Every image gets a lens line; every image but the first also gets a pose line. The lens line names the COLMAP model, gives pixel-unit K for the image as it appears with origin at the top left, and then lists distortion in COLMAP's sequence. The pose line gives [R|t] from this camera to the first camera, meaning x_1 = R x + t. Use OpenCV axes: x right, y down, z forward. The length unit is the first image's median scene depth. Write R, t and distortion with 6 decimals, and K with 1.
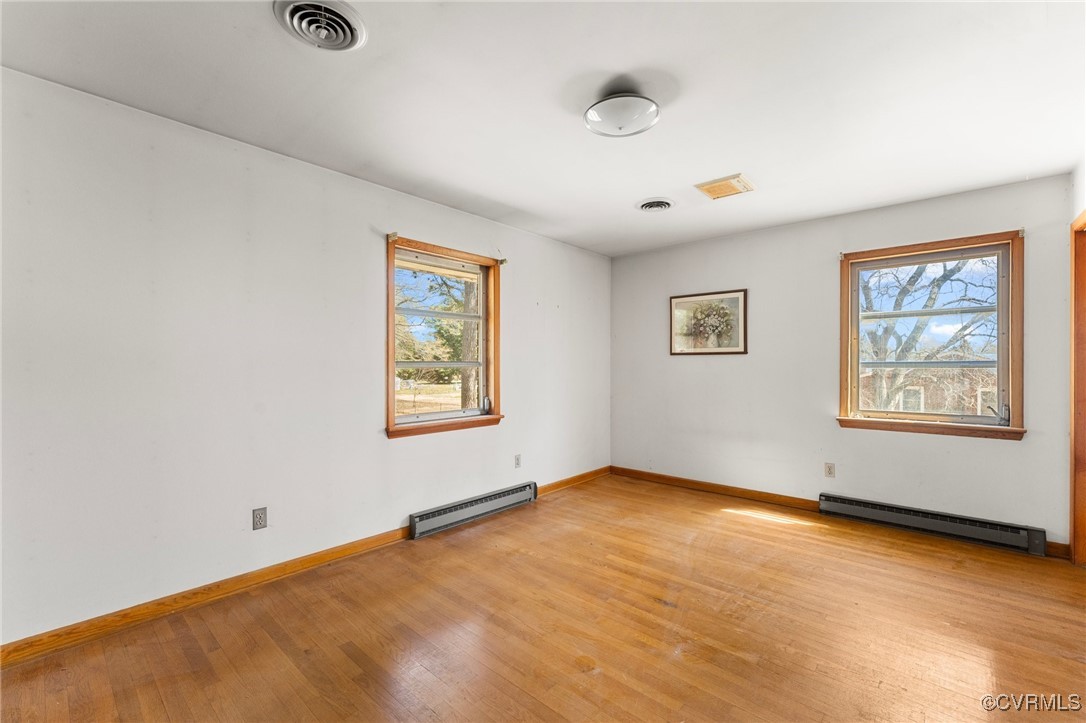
lens RADIAL K [[455.2, 0, 535.8], [0, 455.2, 355.1], [0, 0, 1]] dist [-0.000178, -0.000002]
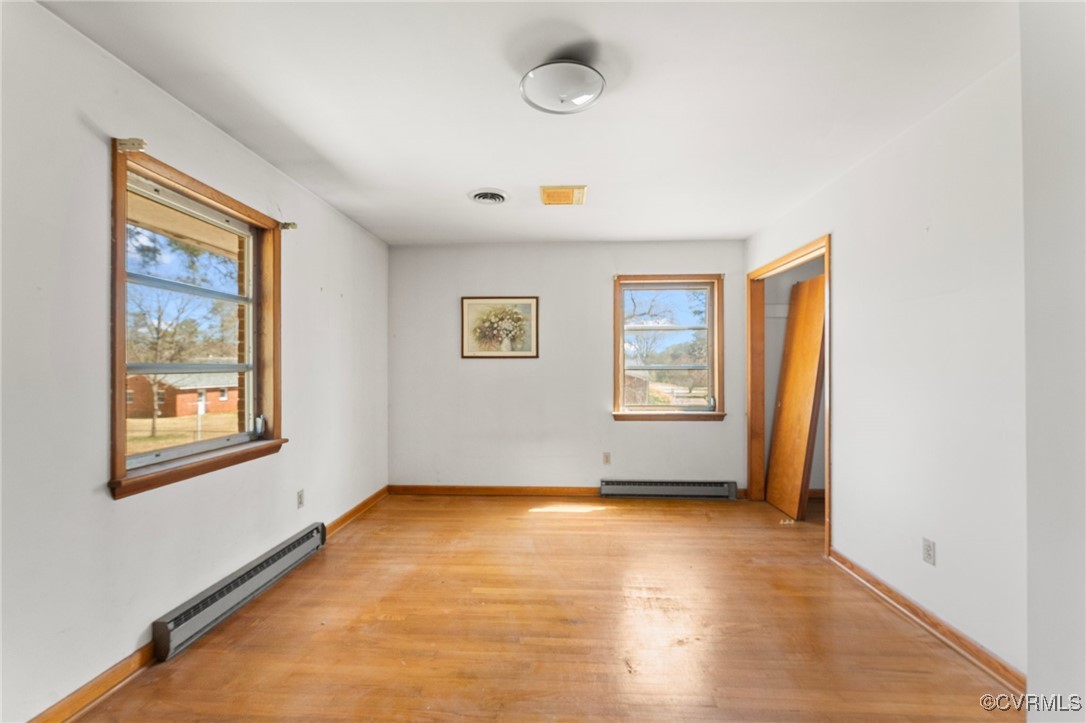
lens RADIAL K [[462.2, 0, 538.7], [0, 462.2, 357.8], [0, 0, 1]] dist [-0.000954, -0.000417]
pose [[0.774634, 0.013355, 0.632268, -0.242923], [-0.011737, 0.999908, -0.006741, 0.004652], [-0.632300, -0.002199, 0.774720, 0.195292]]
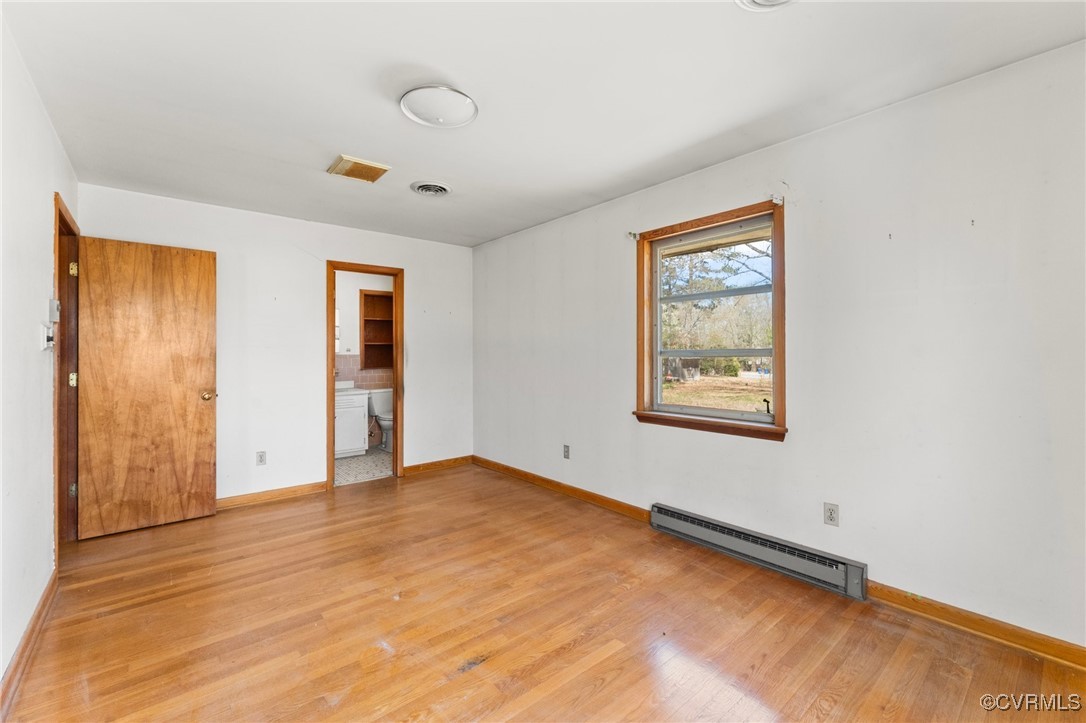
lens RADIAL K [[448.7, 0, 544.7], [0, 448.7, 345.9], [0, 0, 1]] dist [-0.000750, -0.000083]
pose [[-0.119226, -0.018026, -0.992704, 0.659978], [0.023967, 0.999492, -0.021028, 0.016432], [0.992578, -0.026299, -0.118733, 0.781250]]
